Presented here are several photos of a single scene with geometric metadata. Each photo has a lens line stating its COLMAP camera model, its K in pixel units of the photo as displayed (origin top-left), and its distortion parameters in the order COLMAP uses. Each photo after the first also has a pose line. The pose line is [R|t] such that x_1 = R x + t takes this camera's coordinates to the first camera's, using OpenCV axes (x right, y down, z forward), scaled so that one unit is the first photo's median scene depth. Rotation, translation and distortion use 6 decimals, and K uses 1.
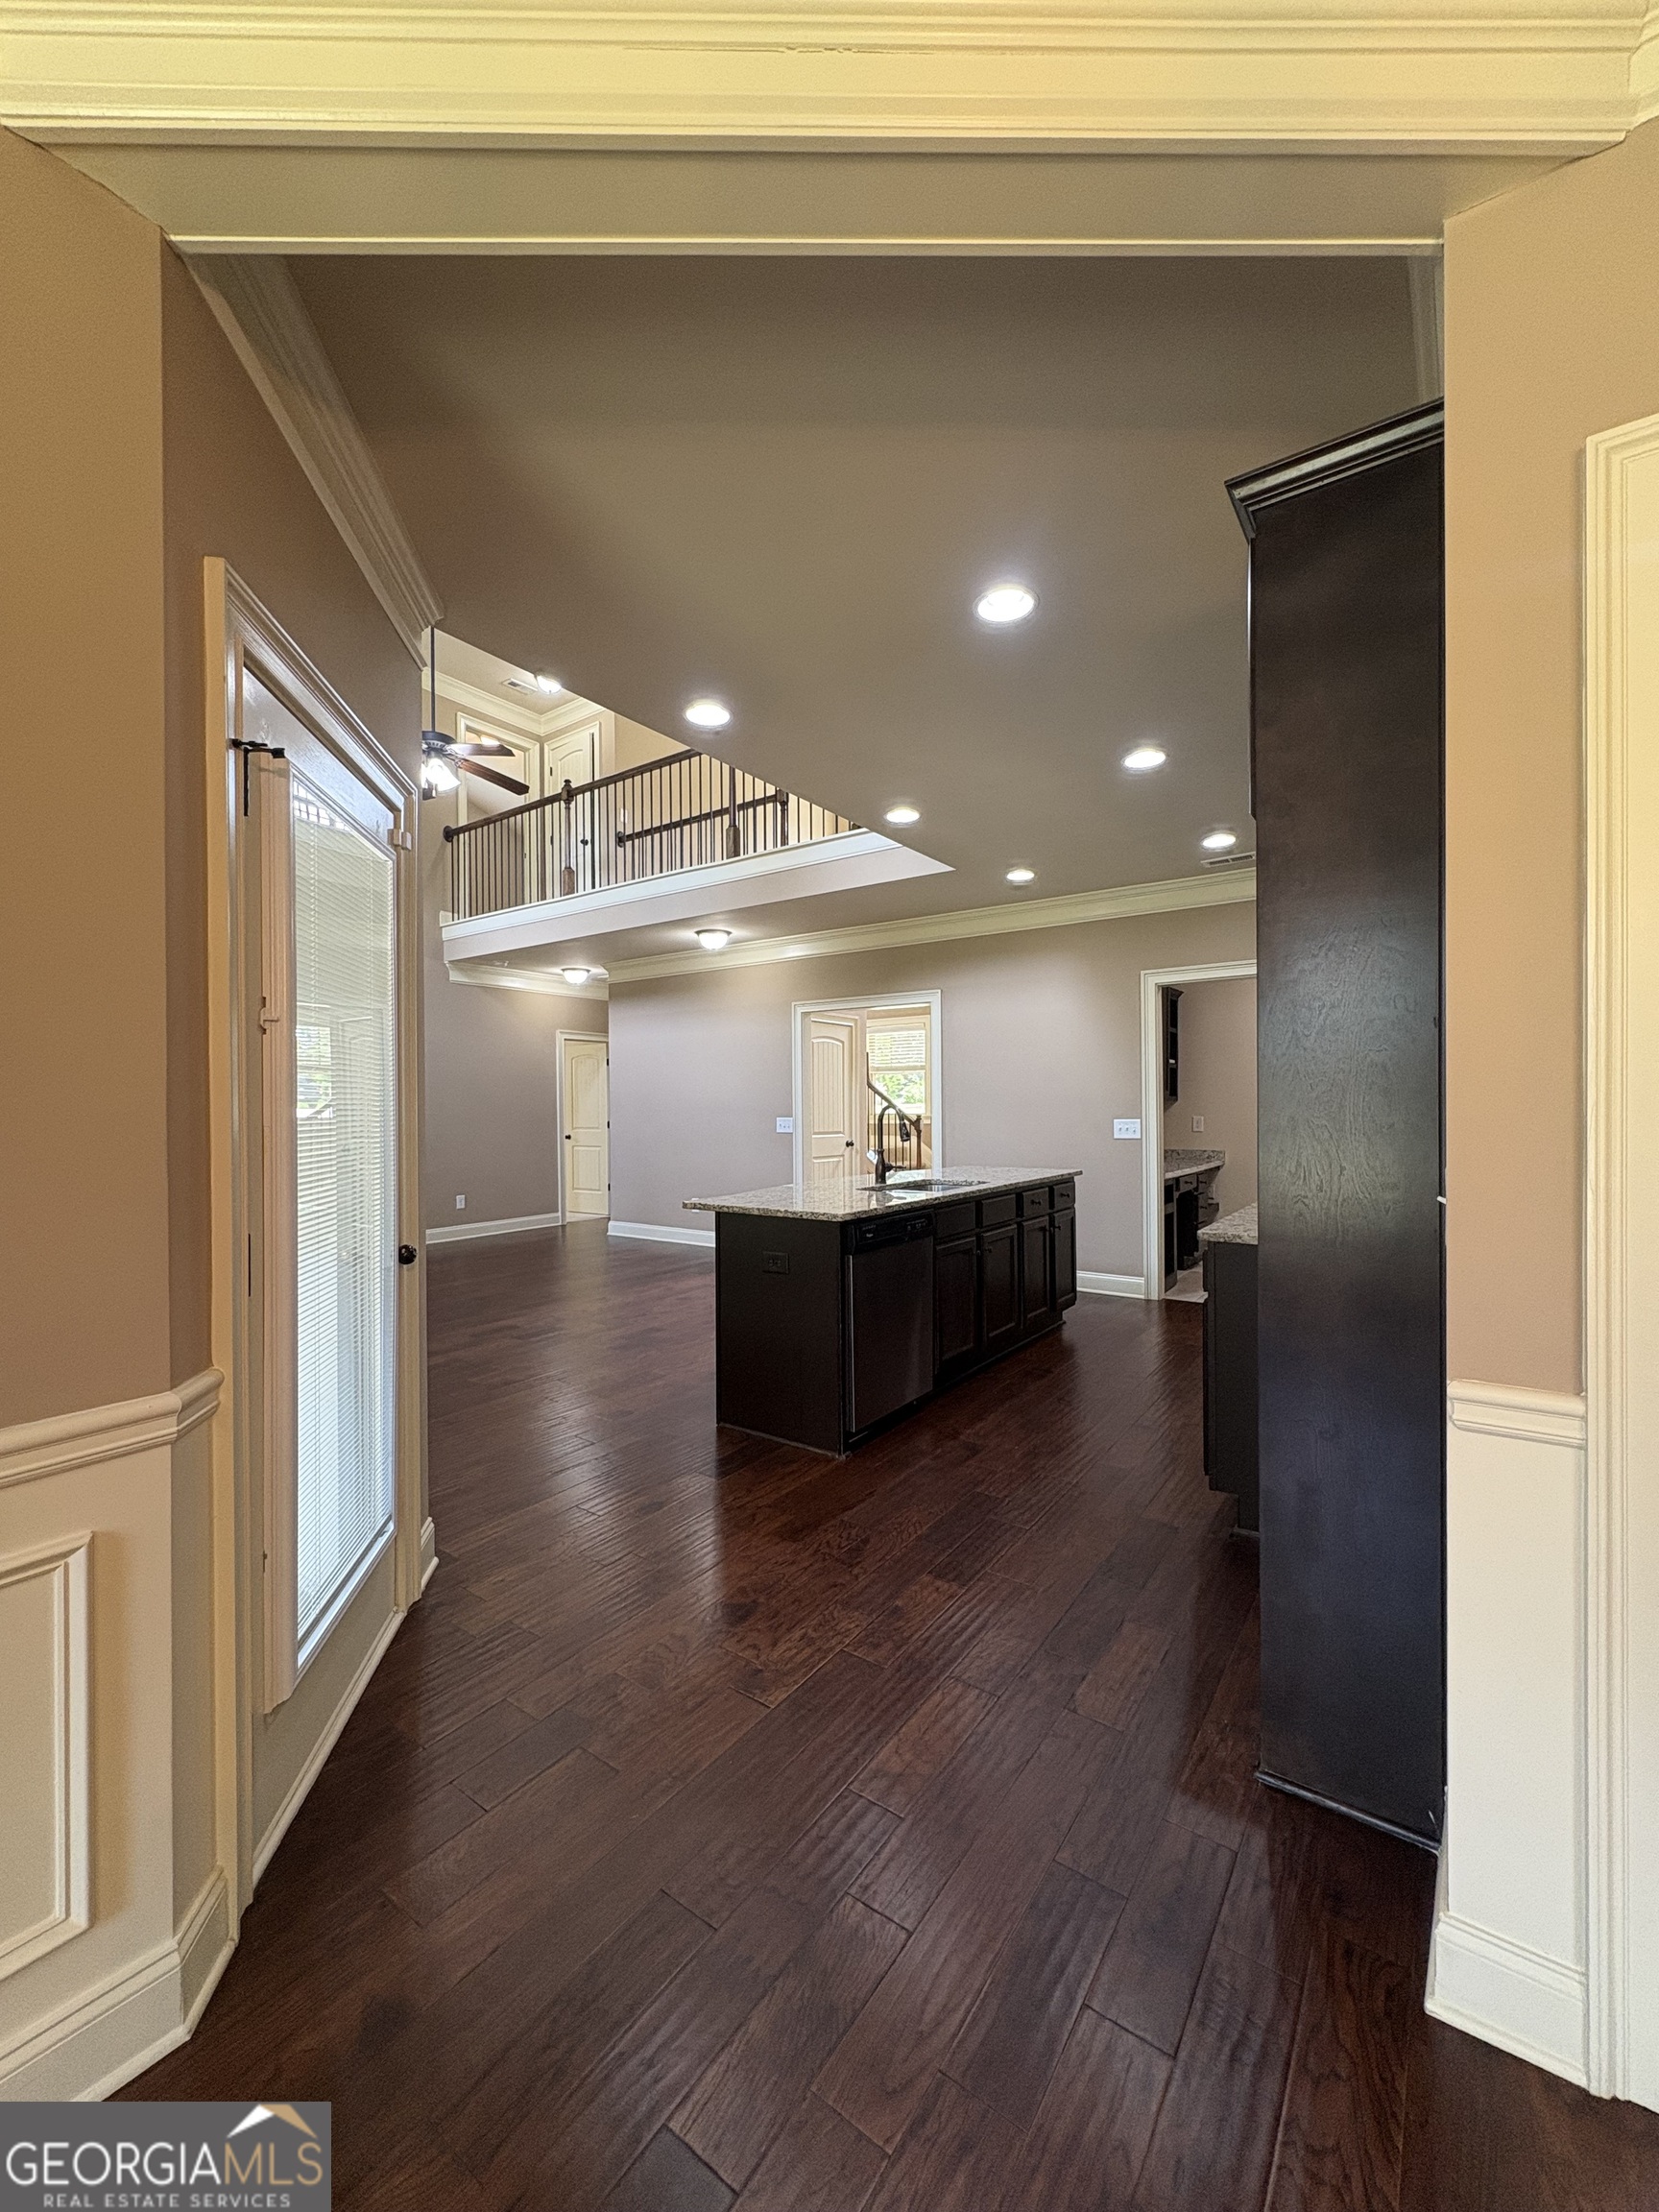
lens RADIAL K [[881.7, 0, 824.1], [0, 881.7, 1109.7], [0, 0, 1]] dist [-0.000643, 0.000371]
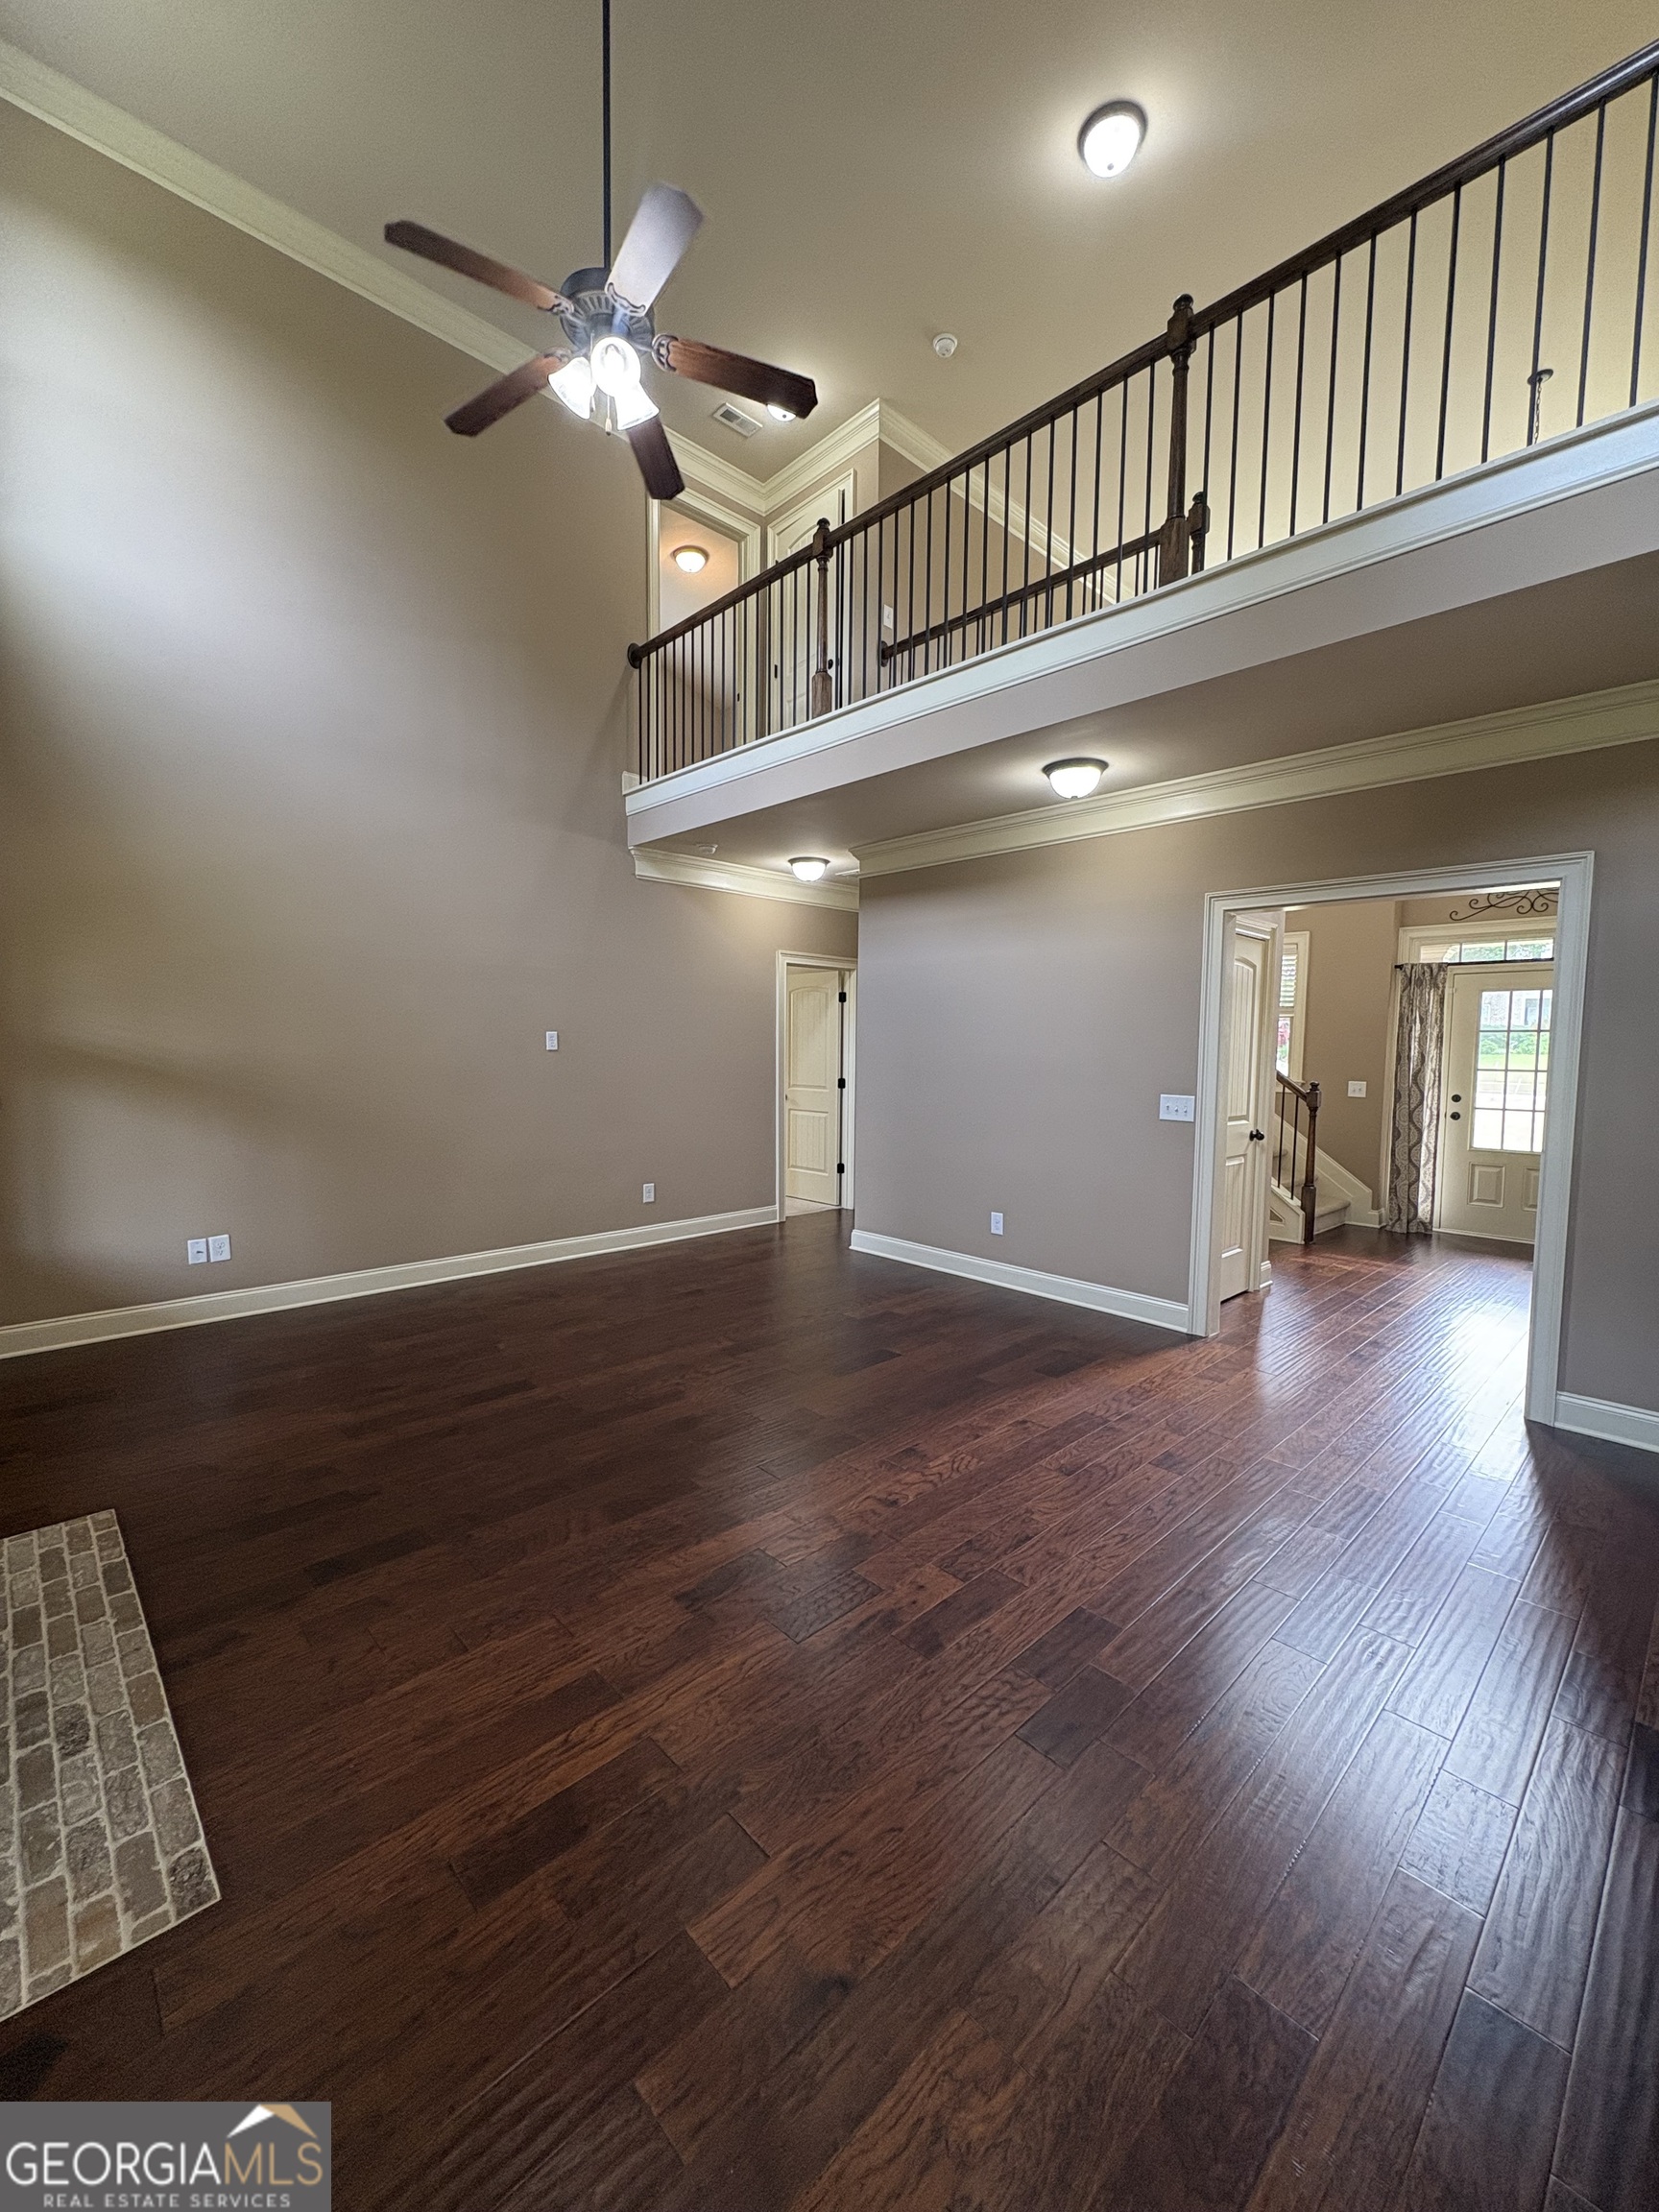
lens RADIAL K [[881.7, 0, 828.1], [0, 881.7, 1104.4], [0, 0, 1]] dist [-0.000643, 0.000371]
pose [[0.982733, 0.030008, -0.182579, -0.165815], [-0.018373, 0.997710, 0.065088, -0.018807], [0.184114, -0.060610, 0.981034, 0.387620]]
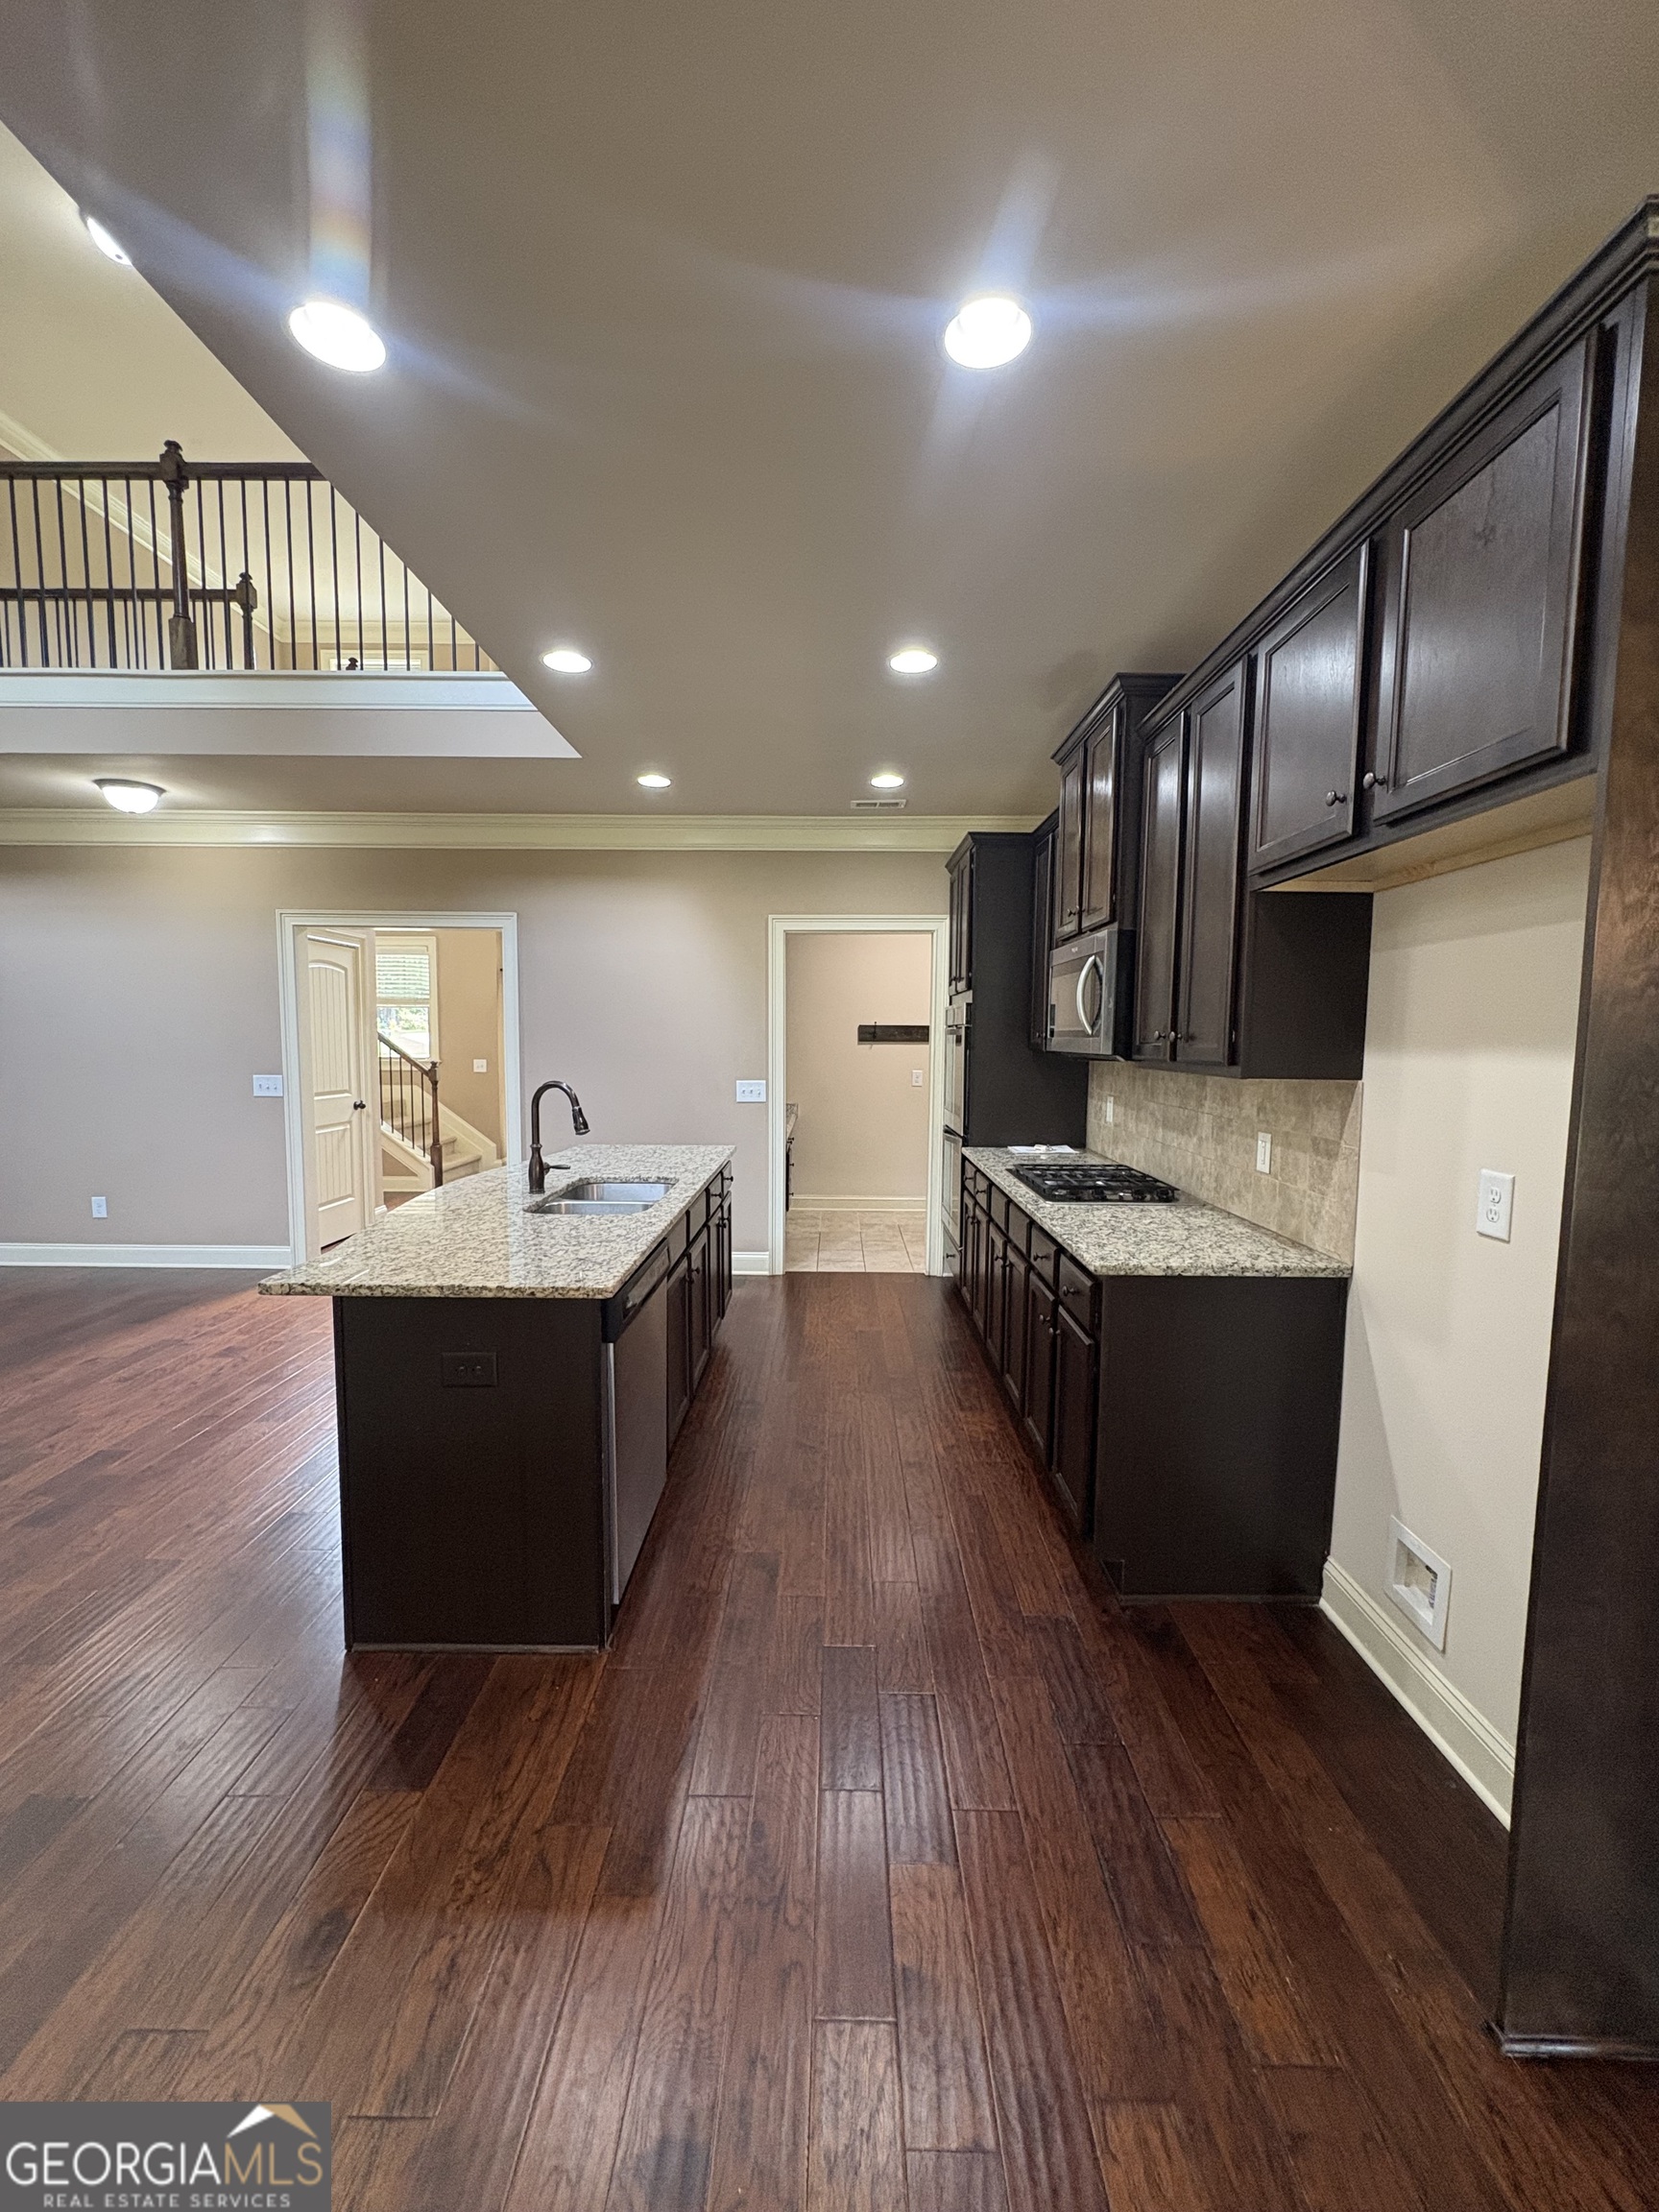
lens RADIAL K [[881.7, 0, 829.3], [0, 881.7, 1106.0], [0, 0, 1]] dist [-0.000643, 0.000371]
pose [[0.814163, -0.034154, 0.579632, -0.088602], [-0.011163, 0.997163, 0.074436, -0.023757], [-0.580530, -0.067073, 0.811472, 0.171675]]
